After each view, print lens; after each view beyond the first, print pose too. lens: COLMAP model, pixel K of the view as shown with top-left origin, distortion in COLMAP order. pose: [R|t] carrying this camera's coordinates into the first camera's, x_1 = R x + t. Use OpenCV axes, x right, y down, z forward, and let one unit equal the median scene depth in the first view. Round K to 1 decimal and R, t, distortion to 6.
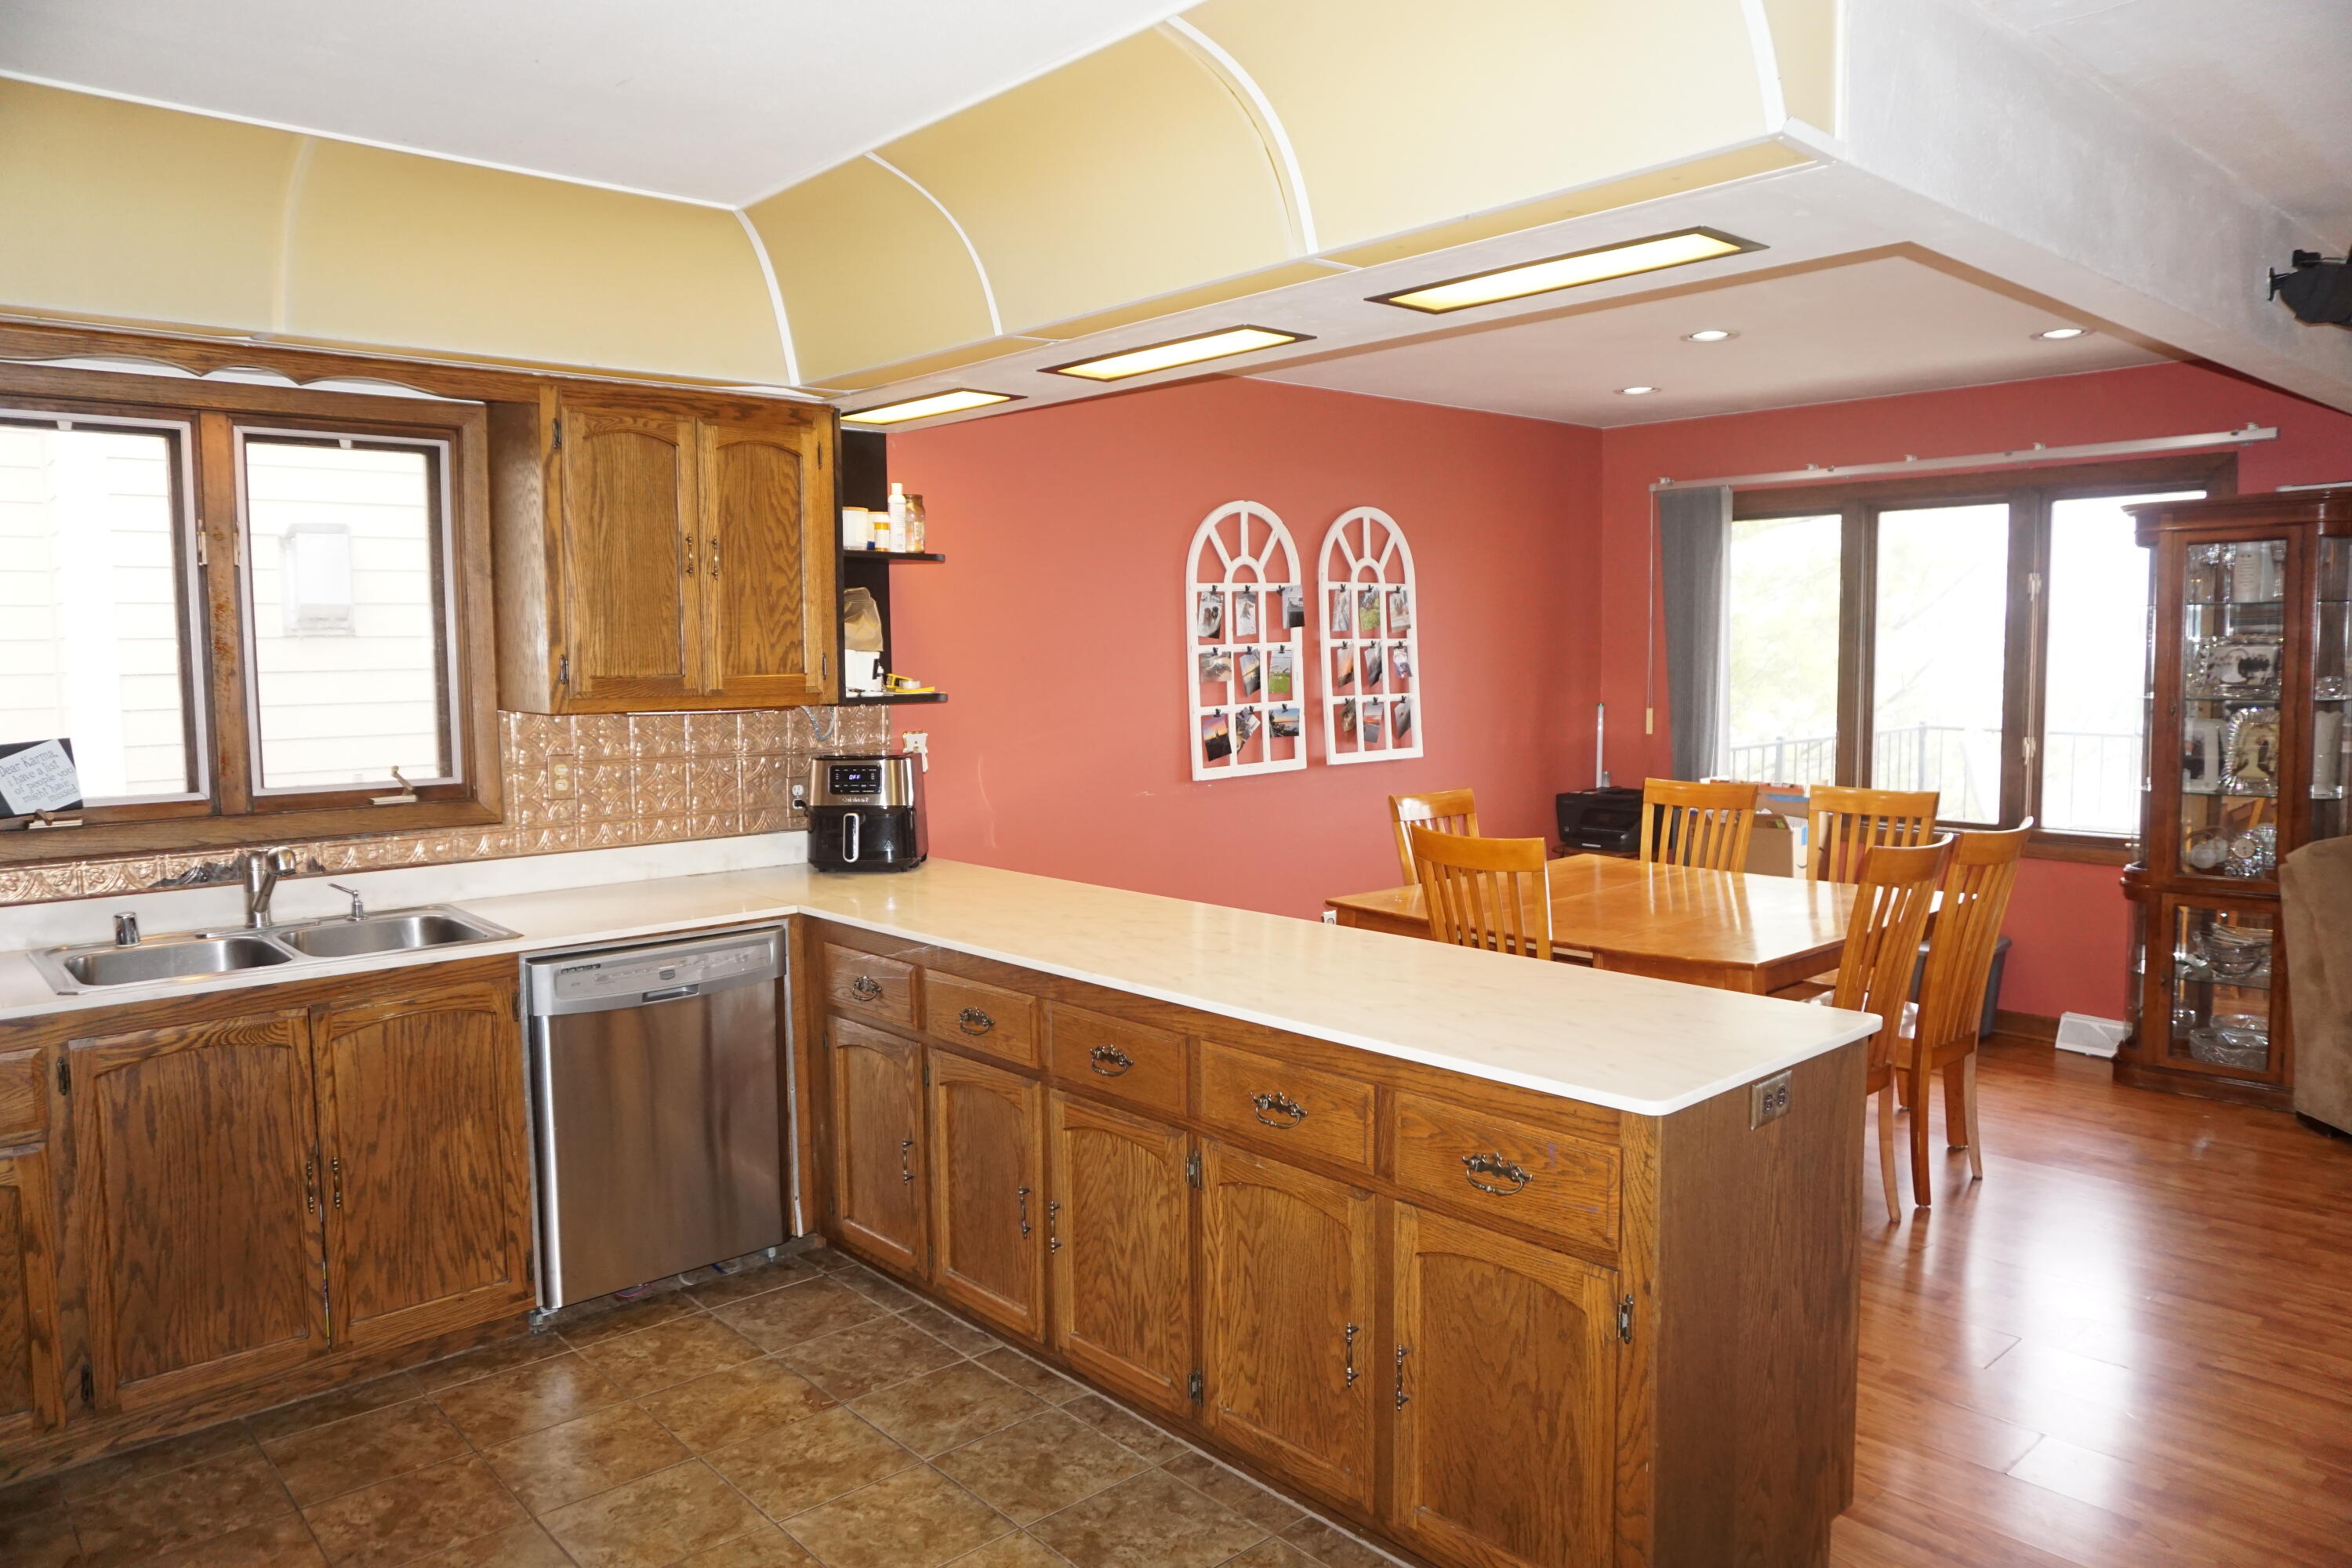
lens RADIAL K [[1579.8, 0, 1169.5], [0, 1579.8, 782.2], [0, 0, 1]] dist [-0.021947, 0.002782]
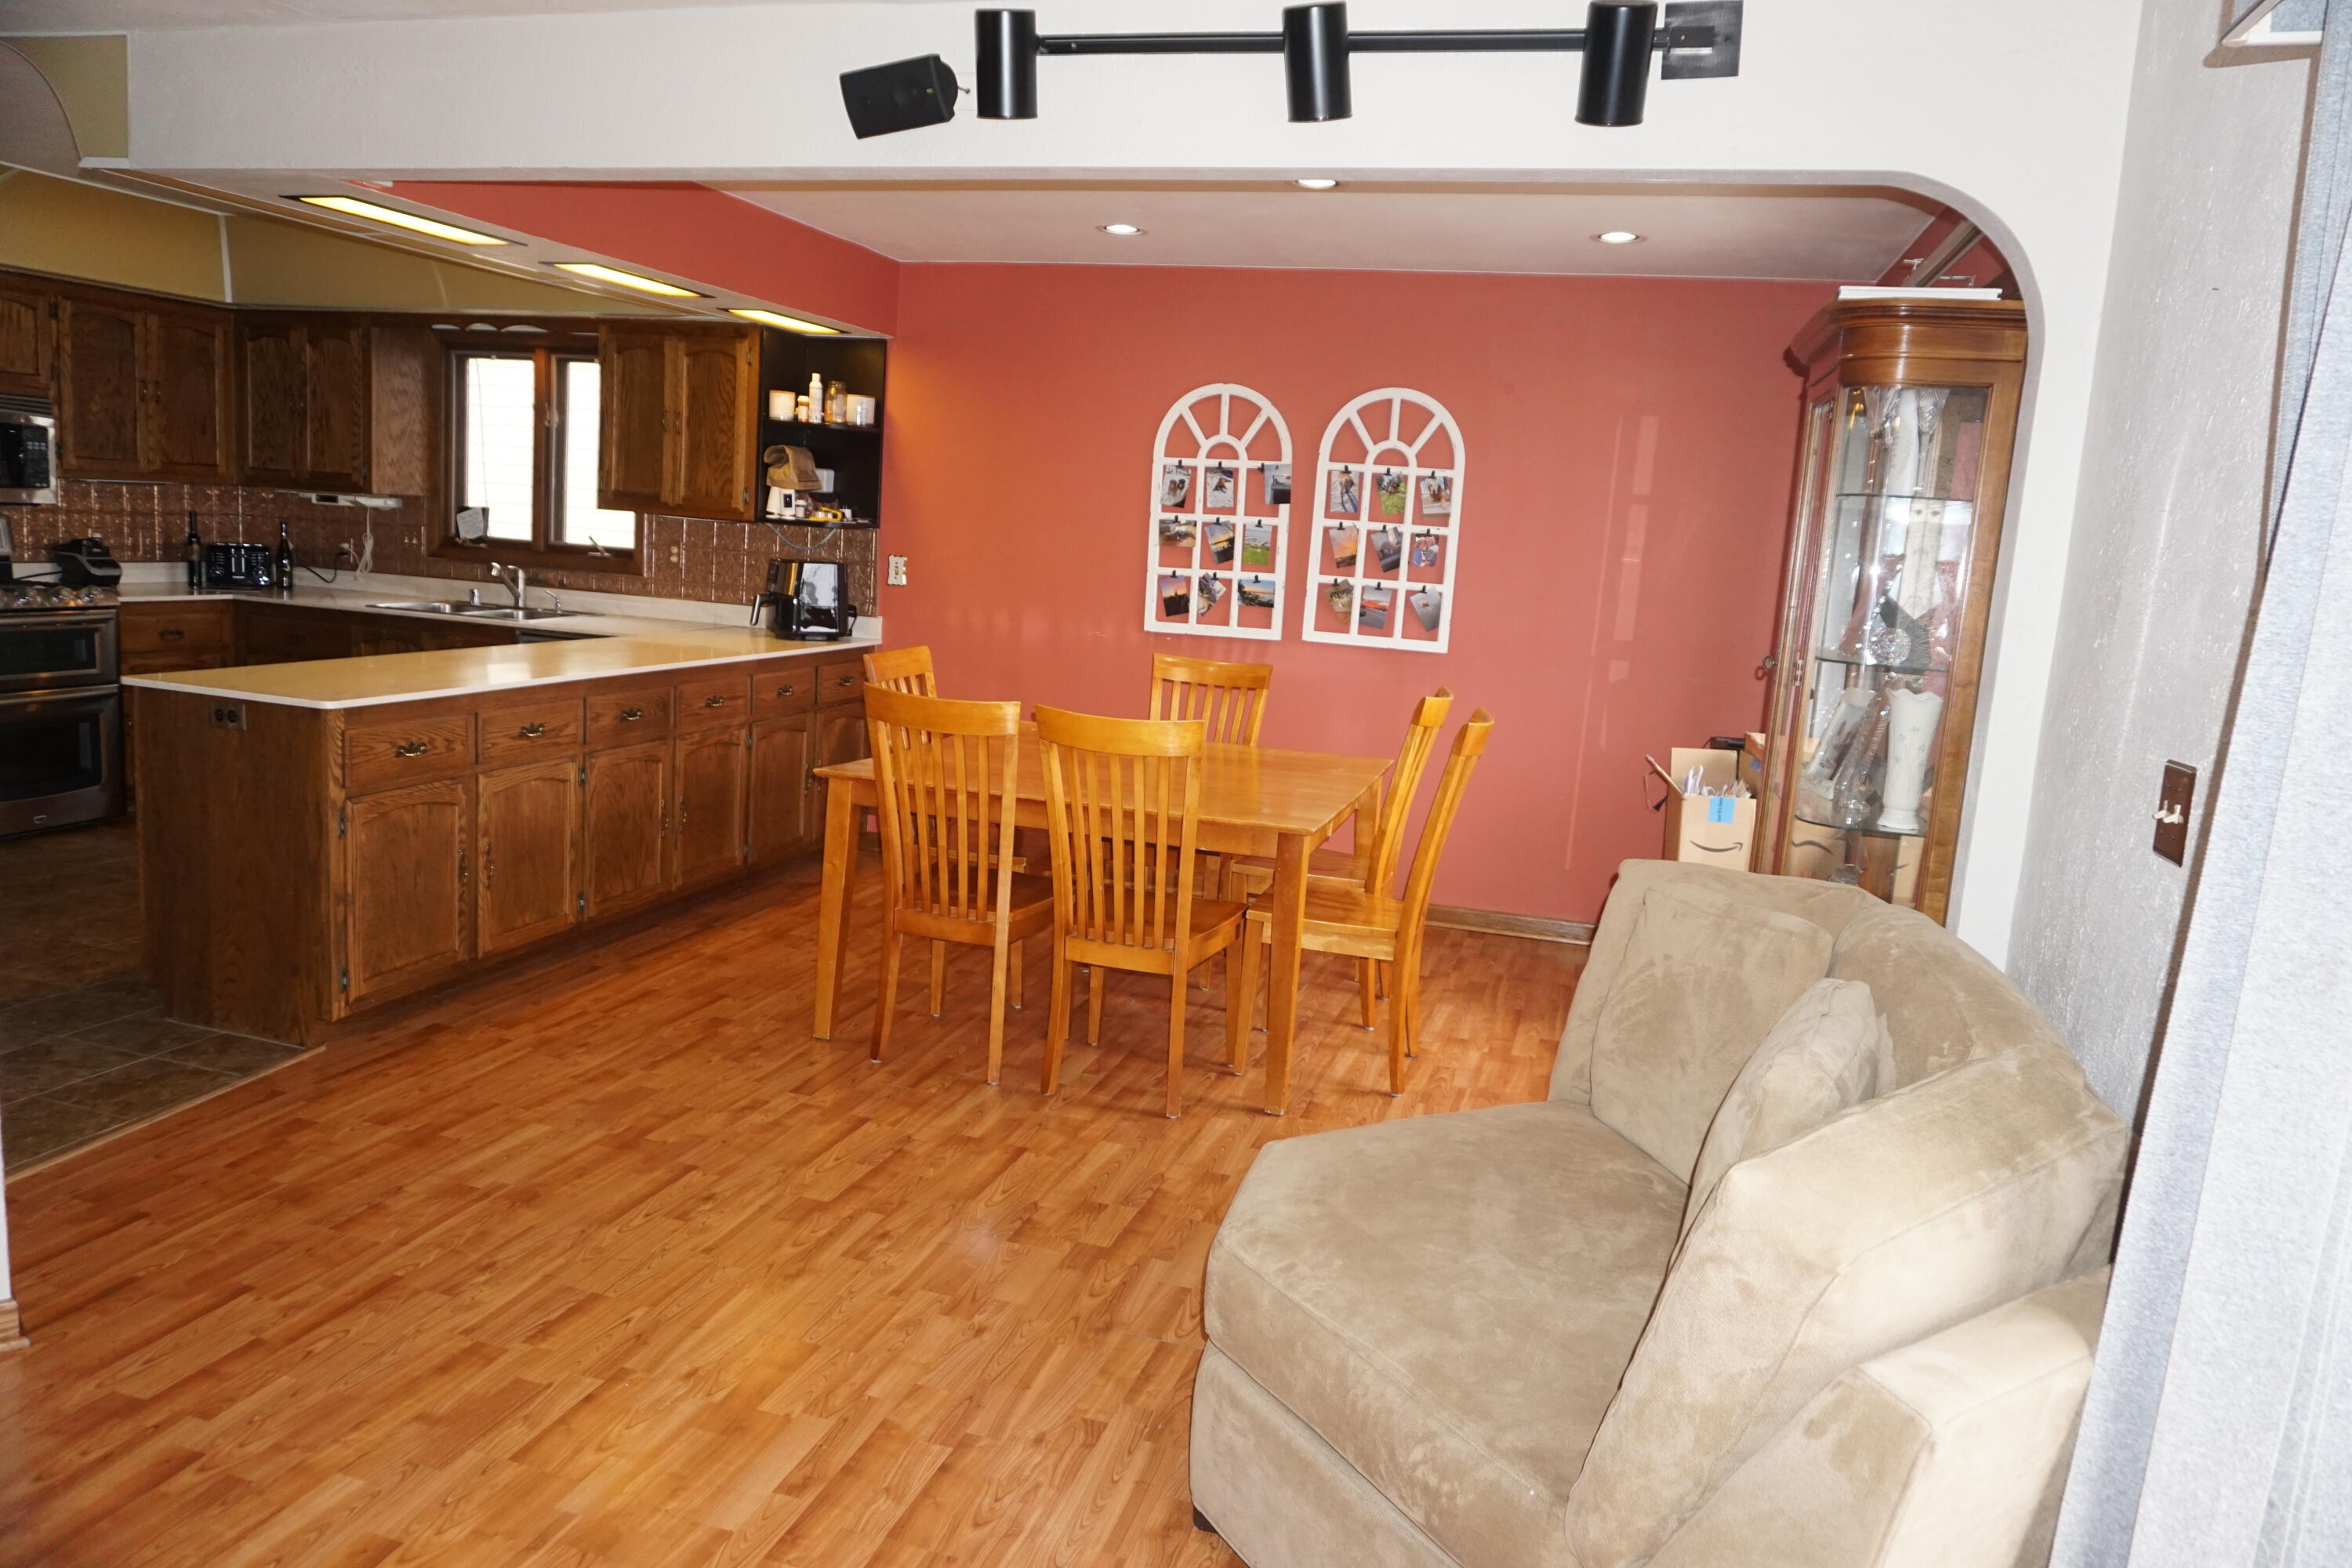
lens RADIAL K [[1579.8, 0, 1166.9], [0, 1579.8, 777.1], [0, 0, 1]] dist [-0.021947, 0.002782]
pose [[0.513207, 0.186000, -0.837868, 0.983501], [-0.145723, 0.980944, 0.128504, -0.045081], [0.845803, 0.056147, 0.530532, 0.399207]]
